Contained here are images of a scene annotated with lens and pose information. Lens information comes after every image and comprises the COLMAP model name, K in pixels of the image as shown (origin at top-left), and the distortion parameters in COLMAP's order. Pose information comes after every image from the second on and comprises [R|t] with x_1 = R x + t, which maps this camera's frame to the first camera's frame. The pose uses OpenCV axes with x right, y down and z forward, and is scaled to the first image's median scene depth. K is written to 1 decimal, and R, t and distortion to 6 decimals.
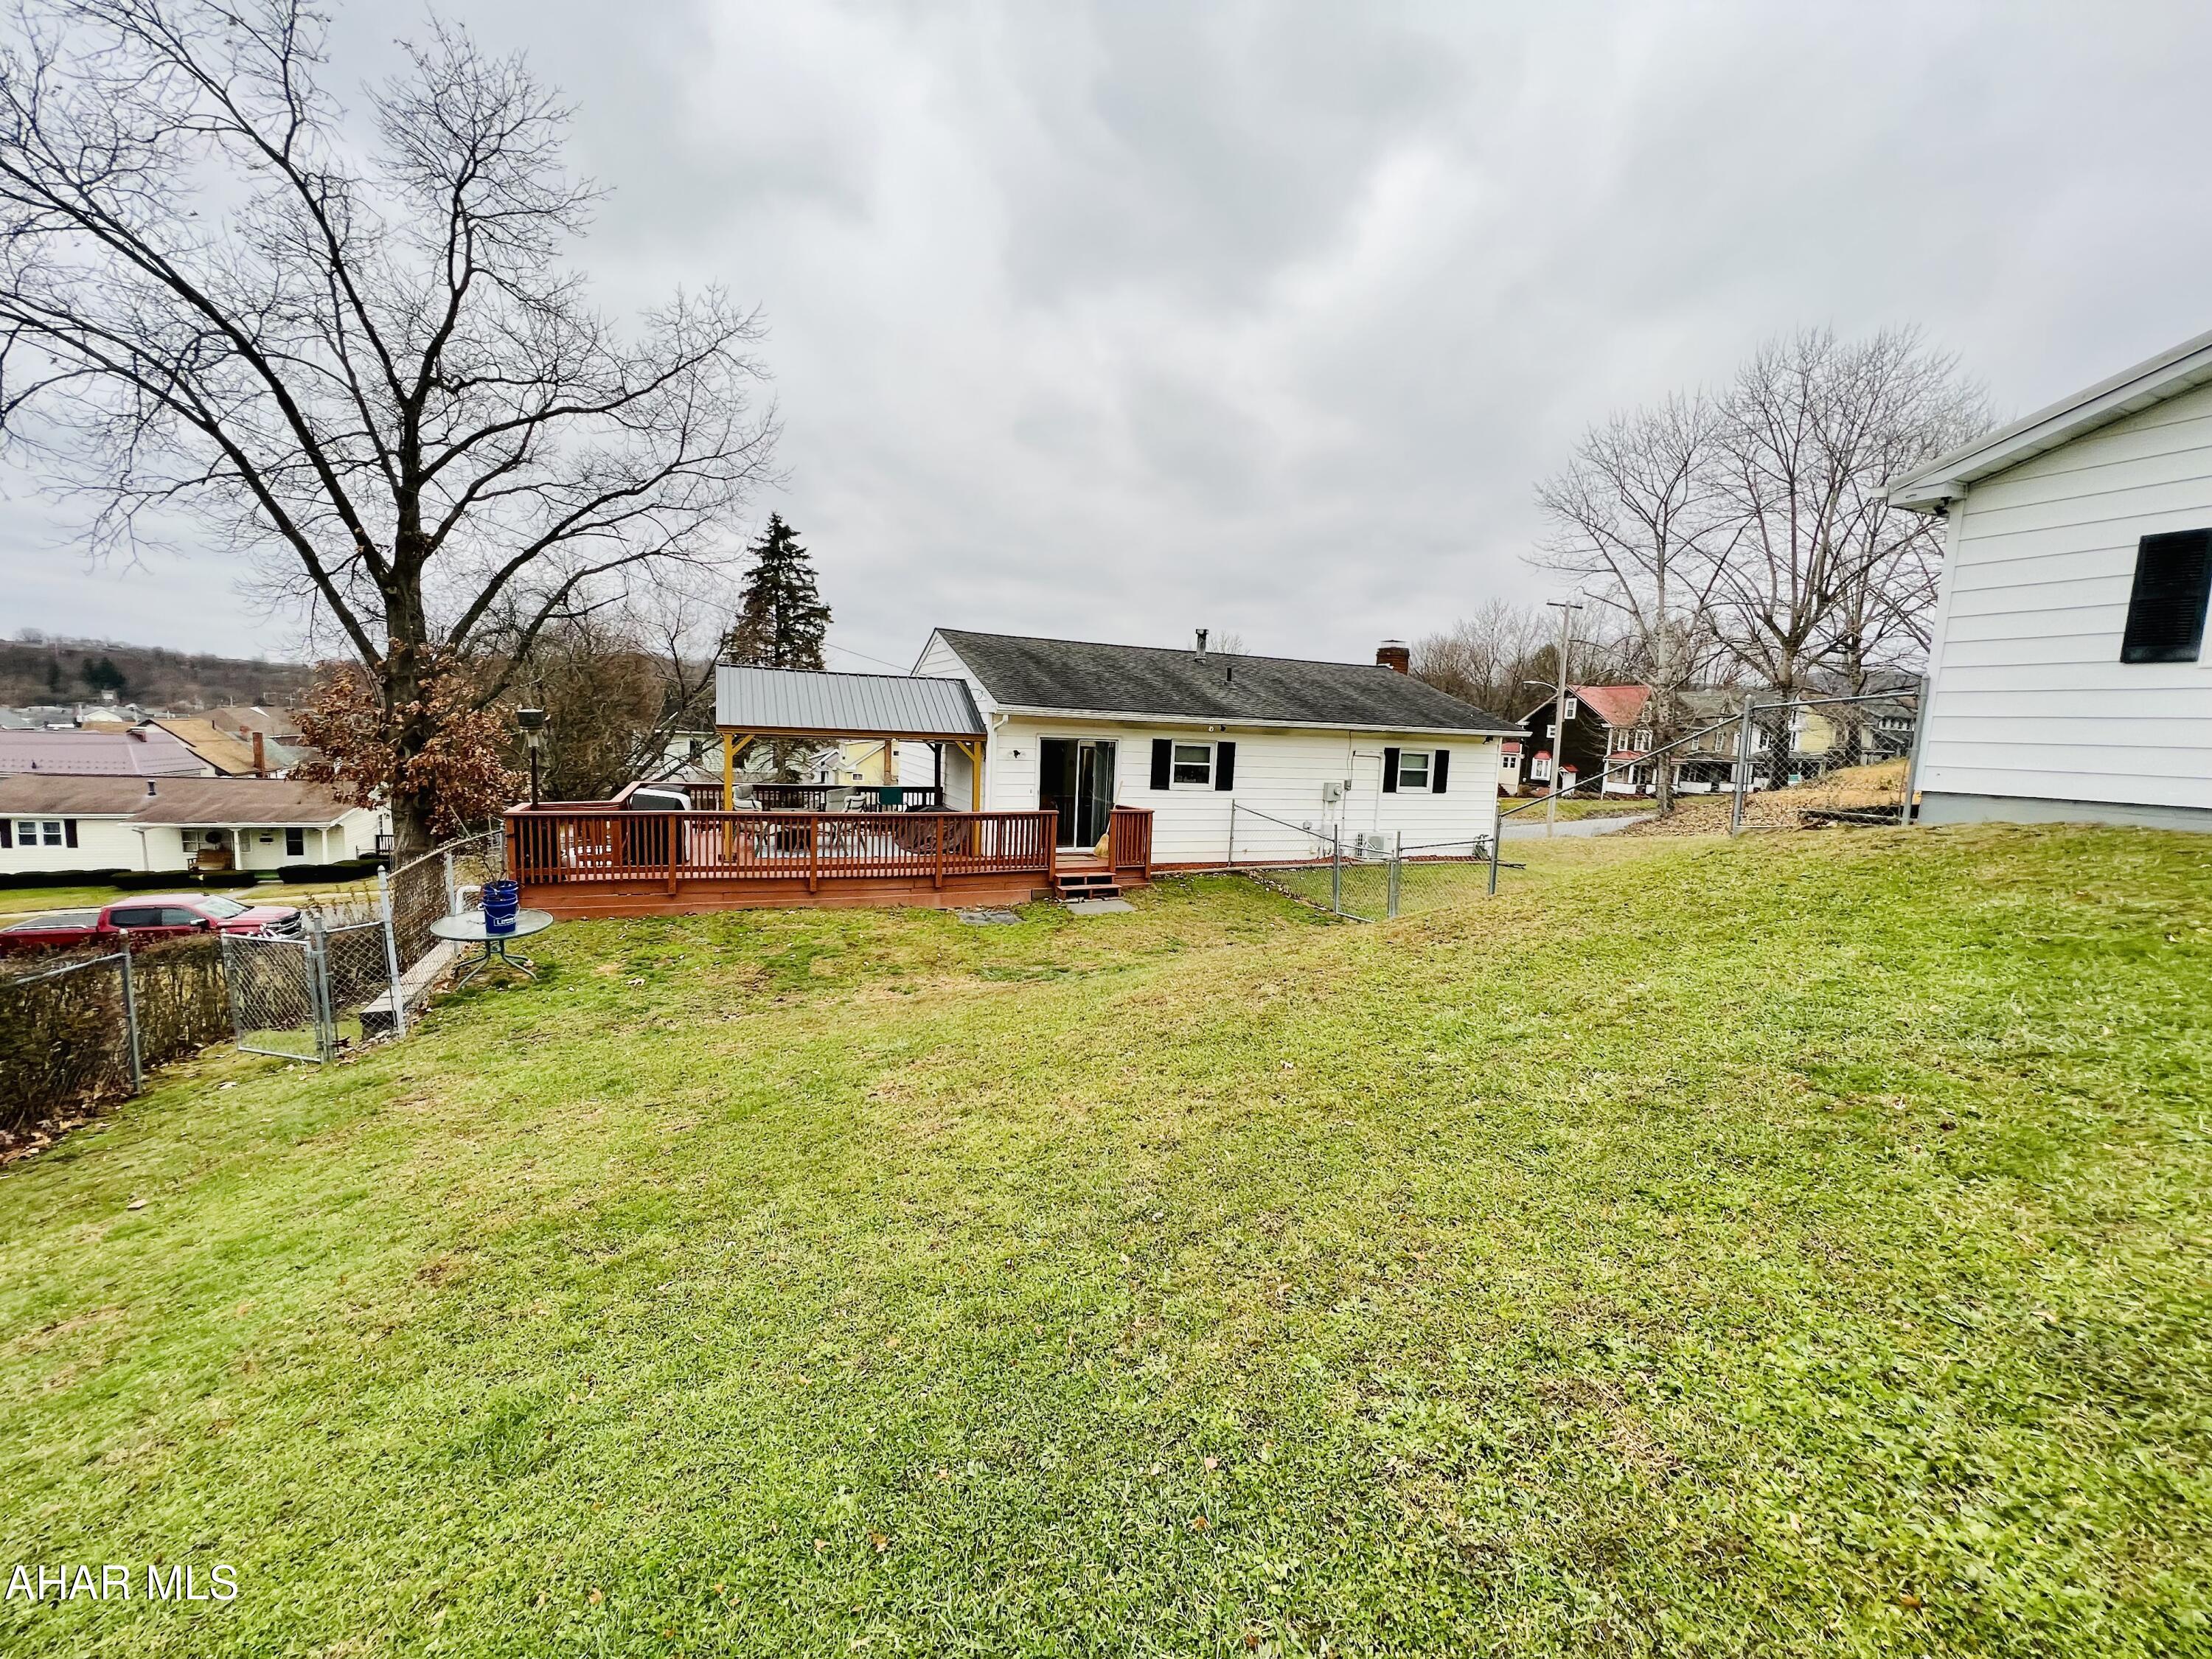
lens RADIAL K [[884.1, 0, 1105.1], [0, 884.1, 832.5], [0, 0, 1]] dist [-0.001431, -0.000421]
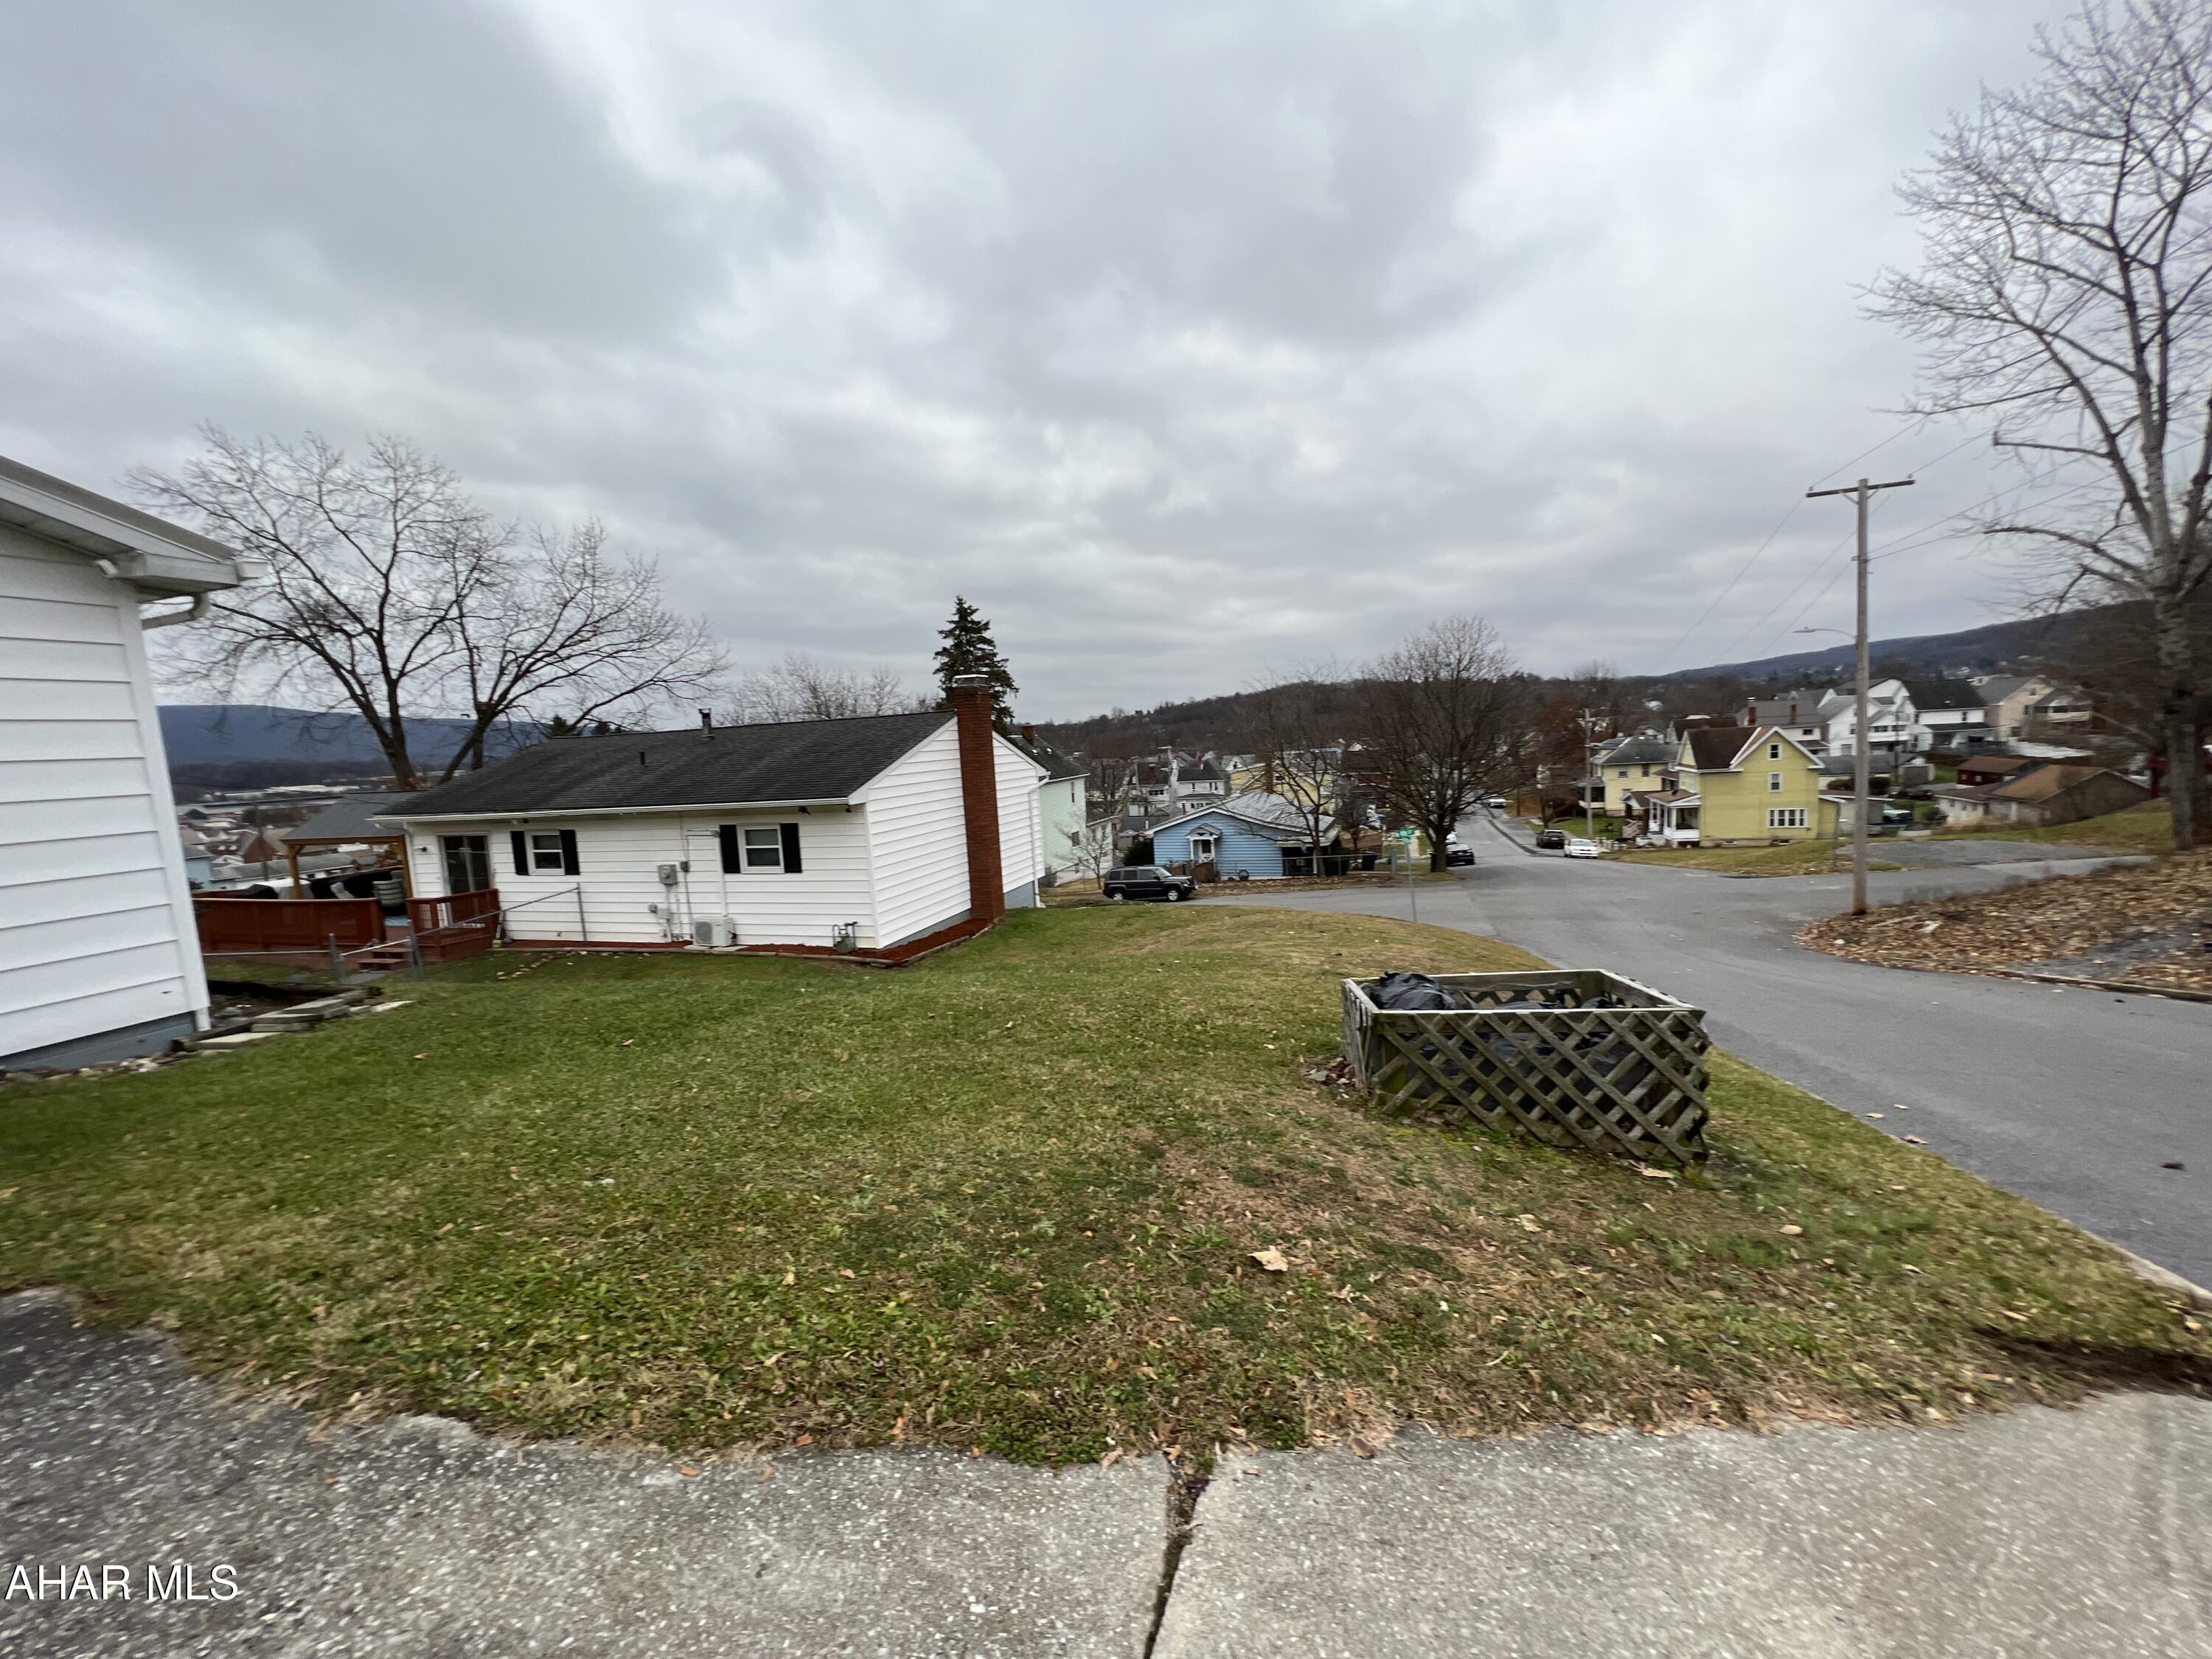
lens RADIAL K [[884.1, 0, 1105.1], [0, 884.1, 832.5], [0, 0, 1]] dist [-0.001431, -0.000421]
pose [[0.751006, -0.016240, -0.660096, 1.265200], [0.007255, 0.999840, -0.016344, -0.072949], [0.660256, 0.007486, 0.751003, 0.597515]]
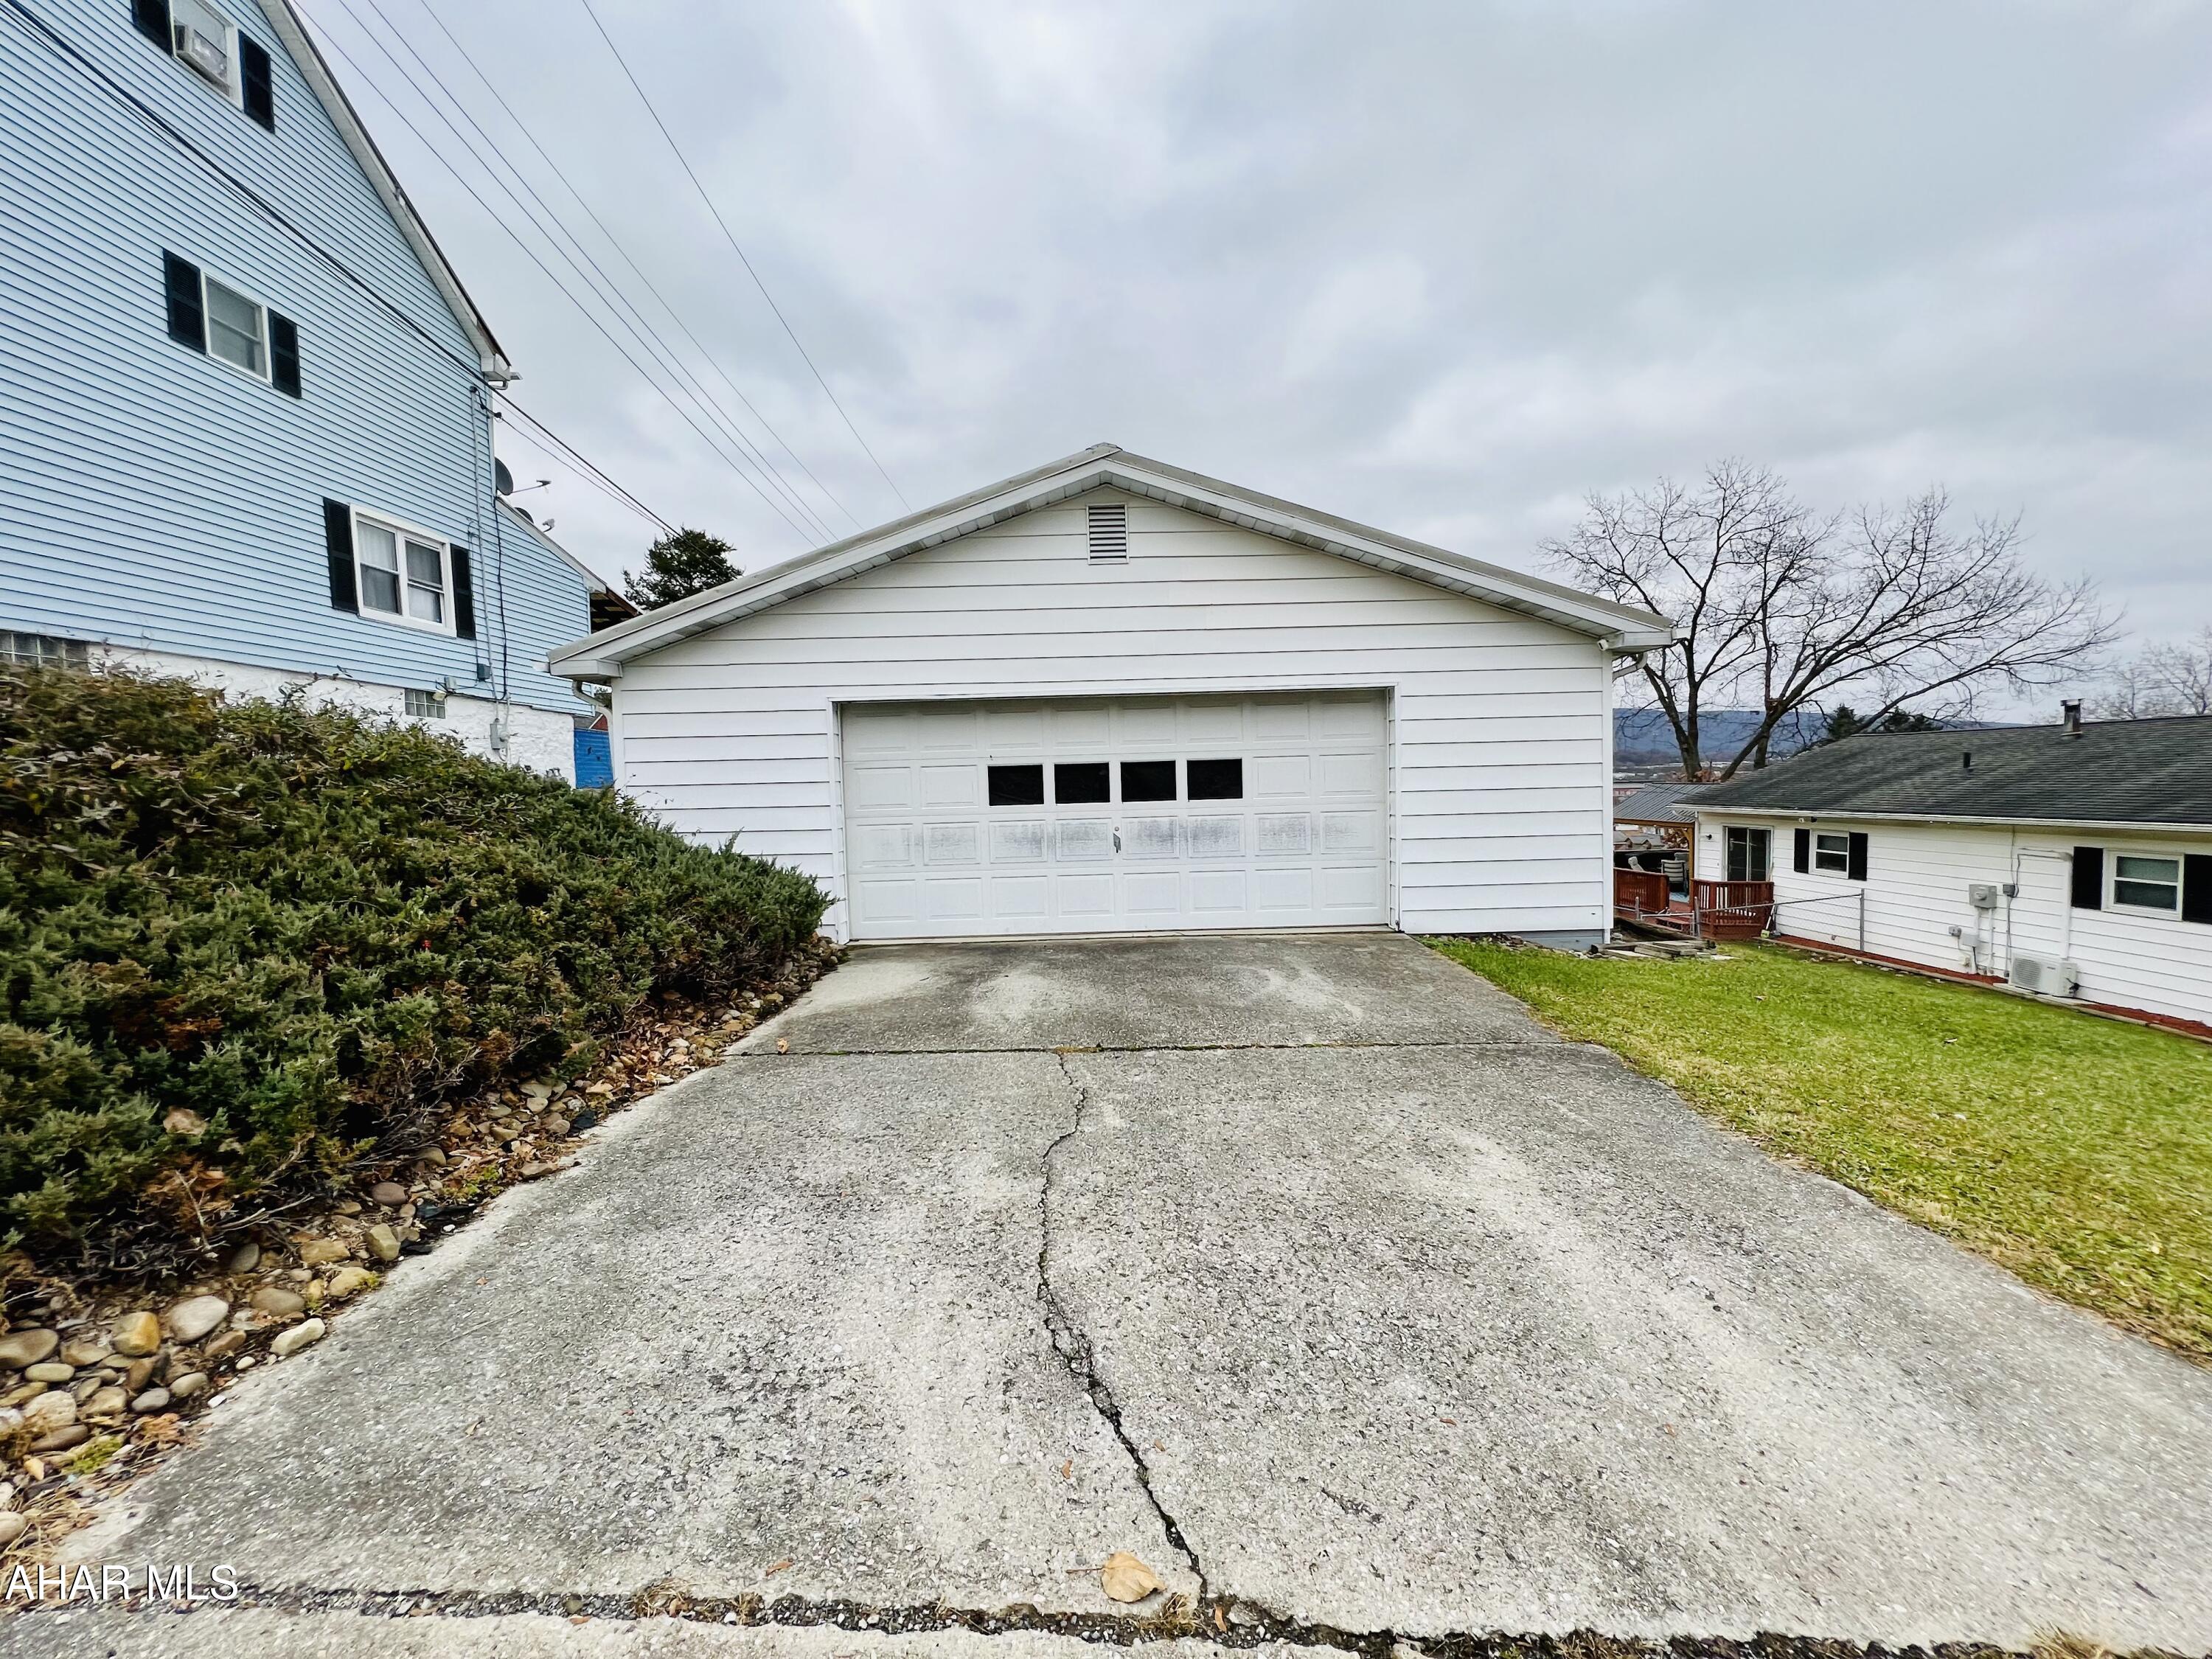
lens RADIAL K [[884.1, 0, 1105.1], [0, 884.1, 832.5], [0, 0, 1]] dist [-0.001431, -0.000421]
pose [[-0.376272, 0.018646, -0.926322, 1.348477], [-0.105471, 0.992436, 0.062820, -0.070761], [0.920486, 0.121337, -0.371459, 0.547555]]
